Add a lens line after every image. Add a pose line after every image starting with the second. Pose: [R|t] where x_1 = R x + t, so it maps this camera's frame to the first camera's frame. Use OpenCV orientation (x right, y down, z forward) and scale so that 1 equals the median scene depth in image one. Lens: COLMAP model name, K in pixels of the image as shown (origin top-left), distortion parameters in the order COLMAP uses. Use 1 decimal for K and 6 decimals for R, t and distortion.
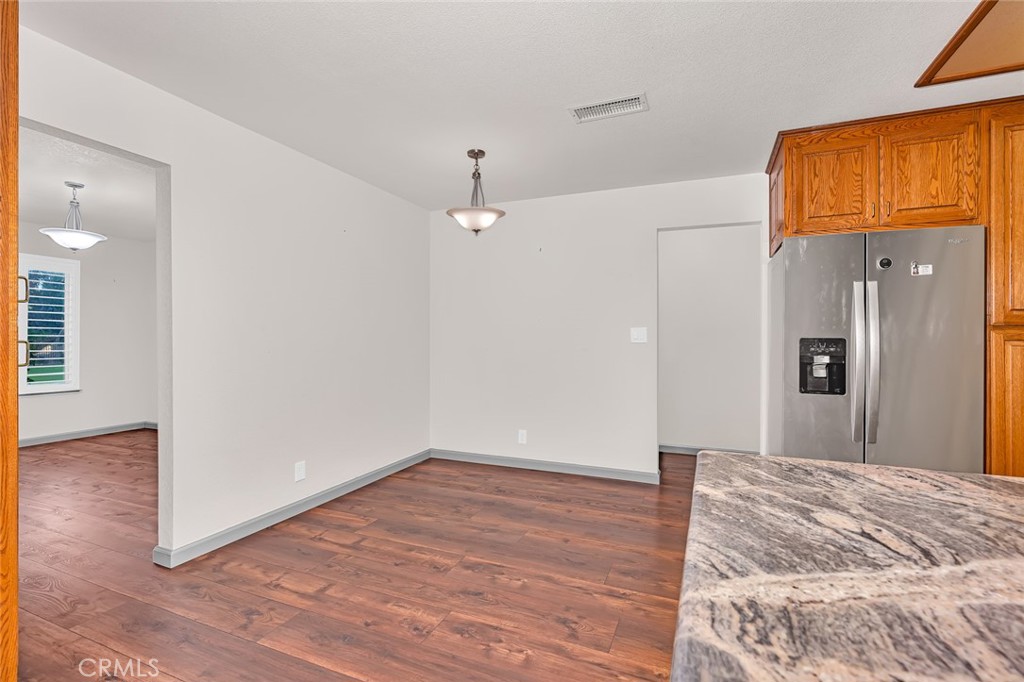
lens RADIAL K [[466.2, 0, 520.3], [0, 466.2, 336.3], [0, 0, 1]] dist [-0.001570, 0.000350]
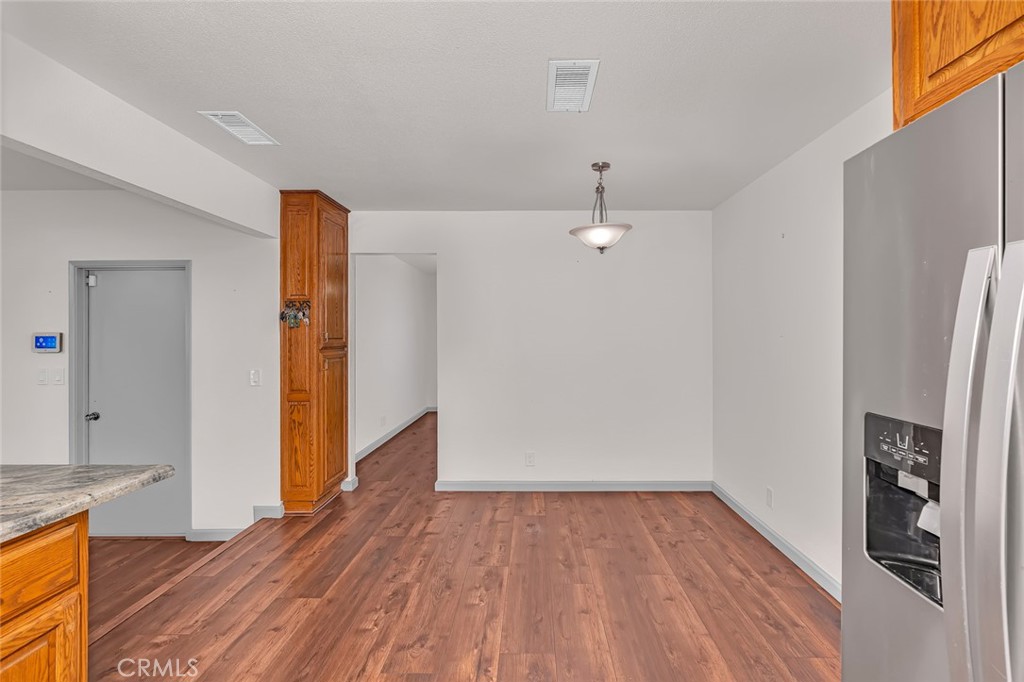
lens RADIAL K [[466.2, 0, 520.3], [0, 466.2, 336.3], [0, 0, 1]] dist [-0.001570, 0.000350]
pose [[0.364141, -0.002588, -0.931340, 0.889117], [0.007911, 0.999969, 0.000314, -0.062767], [0.931310, -0.007482, 0.364150, 0.623126]]
